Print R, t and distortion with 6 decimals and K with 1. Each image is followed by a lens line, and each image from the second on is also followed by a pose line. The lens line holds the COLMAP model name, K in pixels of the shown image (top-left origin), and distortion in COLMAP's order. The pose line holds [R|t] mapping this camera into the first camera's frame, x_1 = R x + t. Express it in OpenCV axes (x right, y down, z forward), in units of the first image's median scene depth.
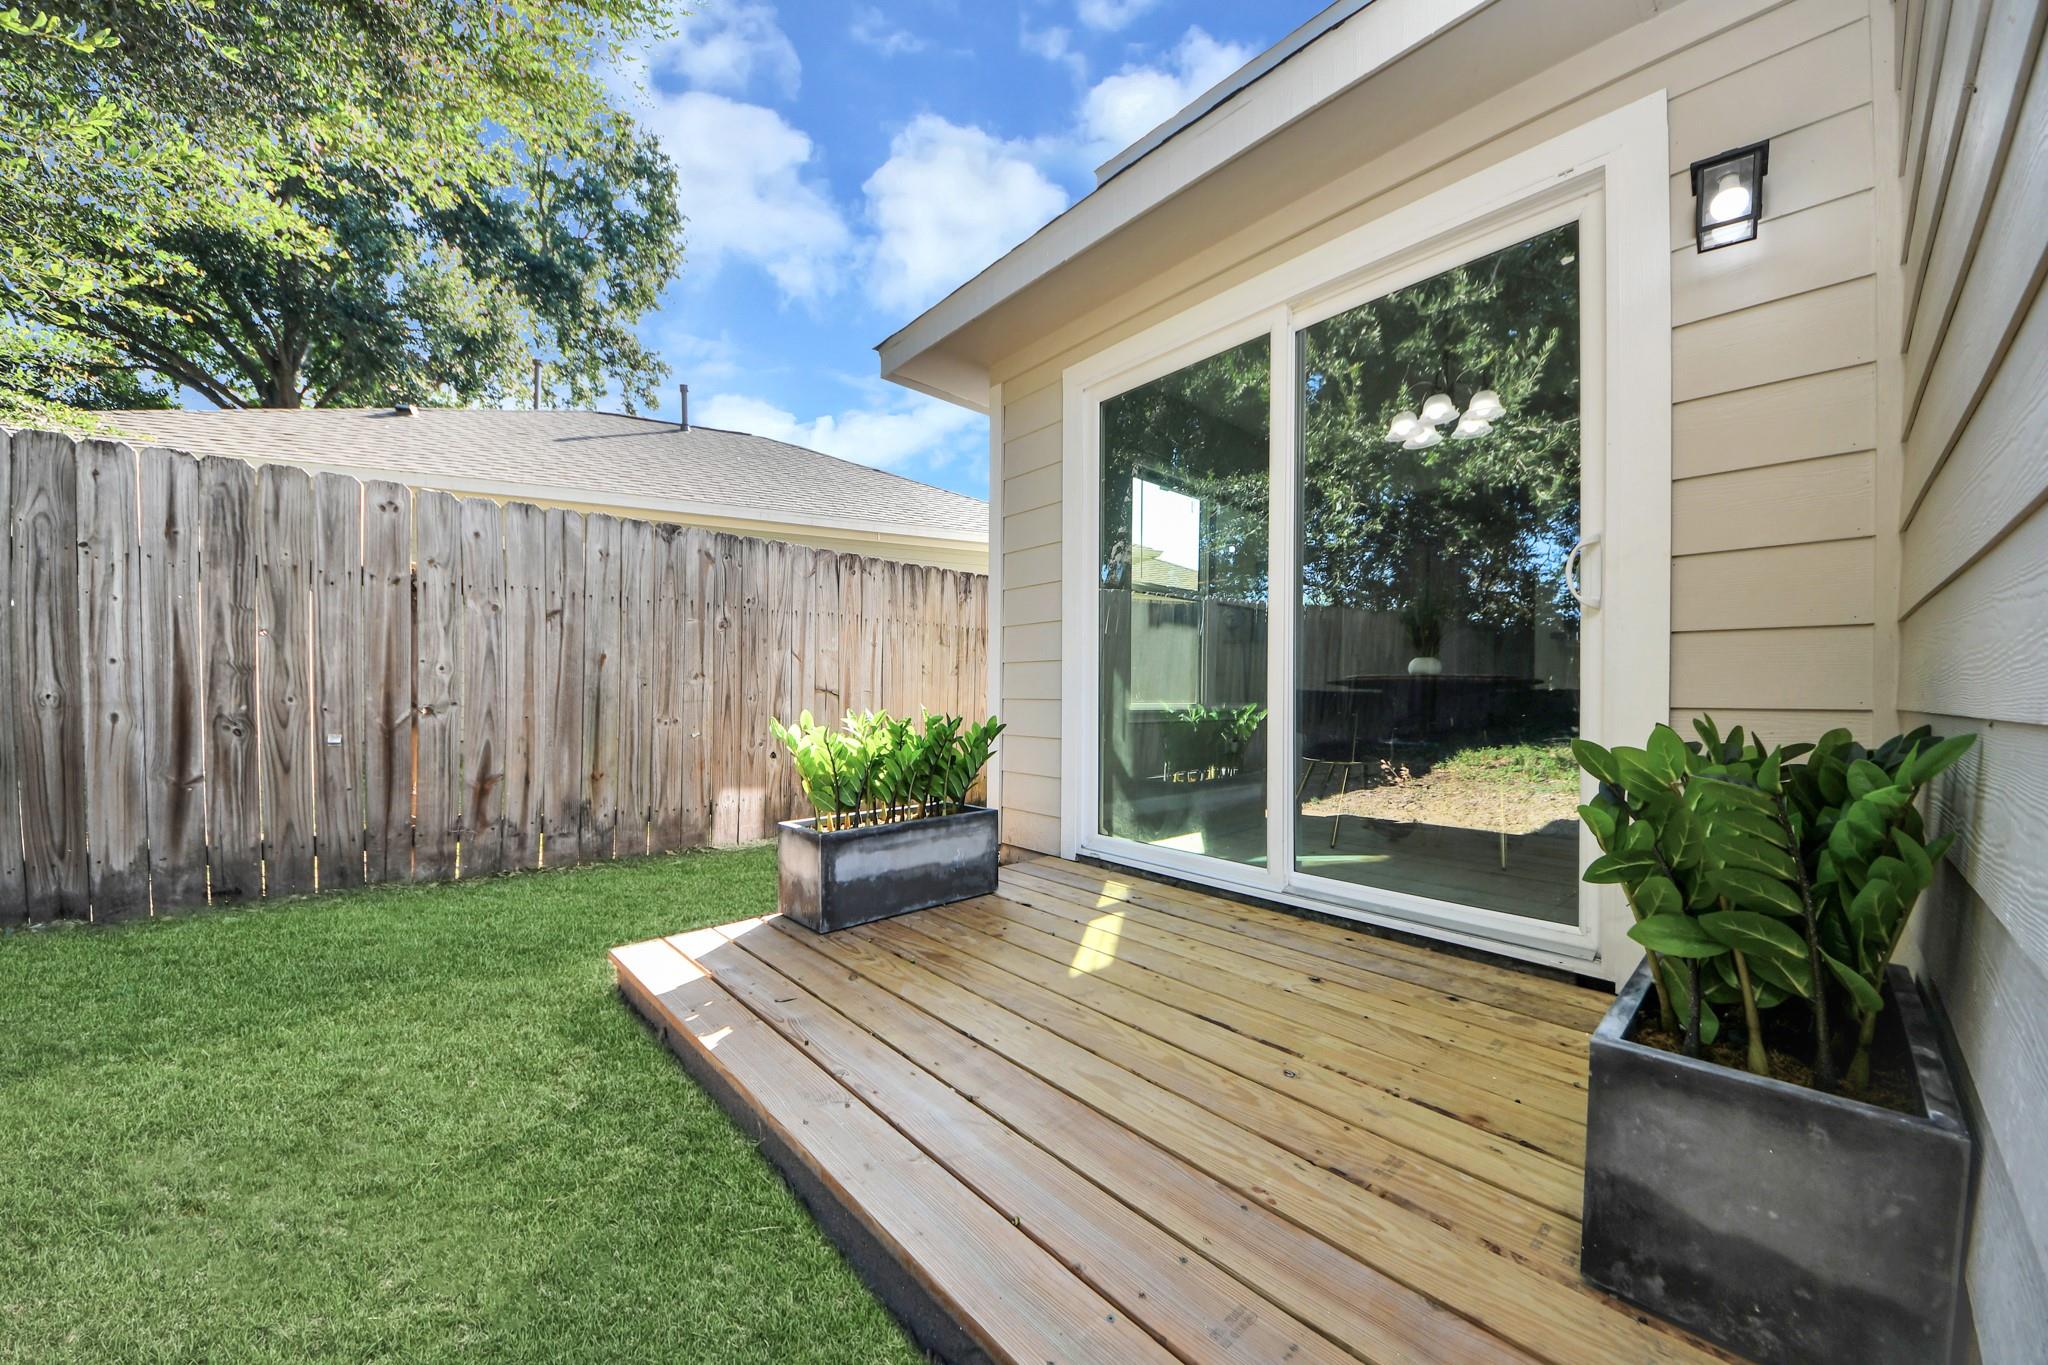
lens RADIAL K [[752.9, 0, 1031.5], [0, 752.9, 692.9], [0, 0, 1]] dist [0.026471, -0.021179]
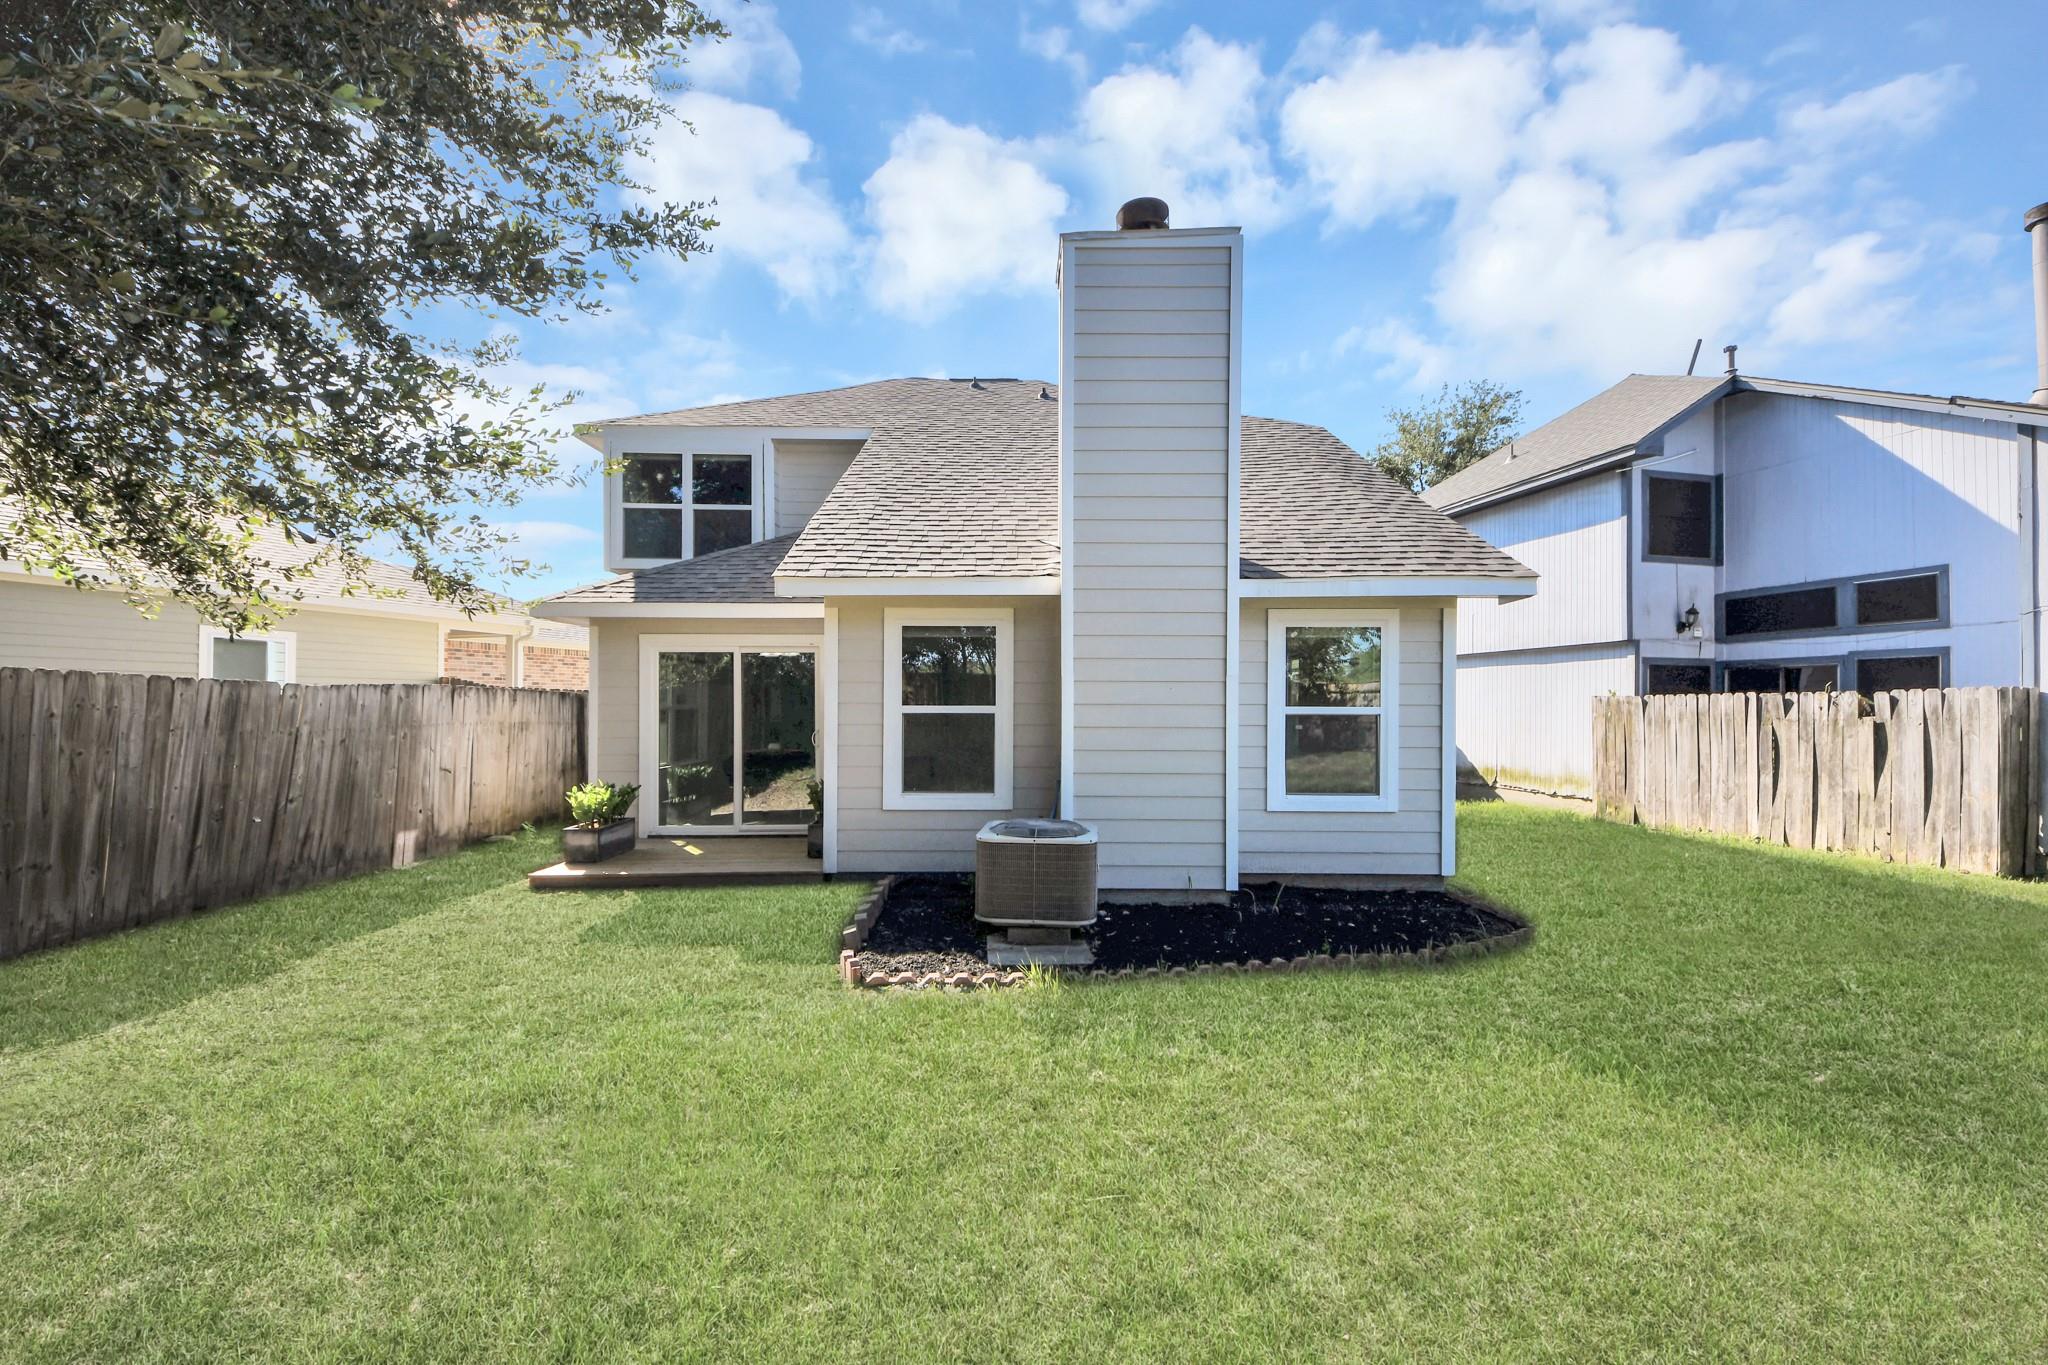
lens RADIAL K [[780.8, 0, 1025.8], [0, 780.8, 697.8], [0, 0, 1]] dist [-0.022222, -0.000222]
pose [[0.678243, 0.001696, 0.734835, -0.936938], [0.008925, 0.999905, -0.010546, -0.188566], [-0.734783, 0.013711, 0.678163, -1.562421]]
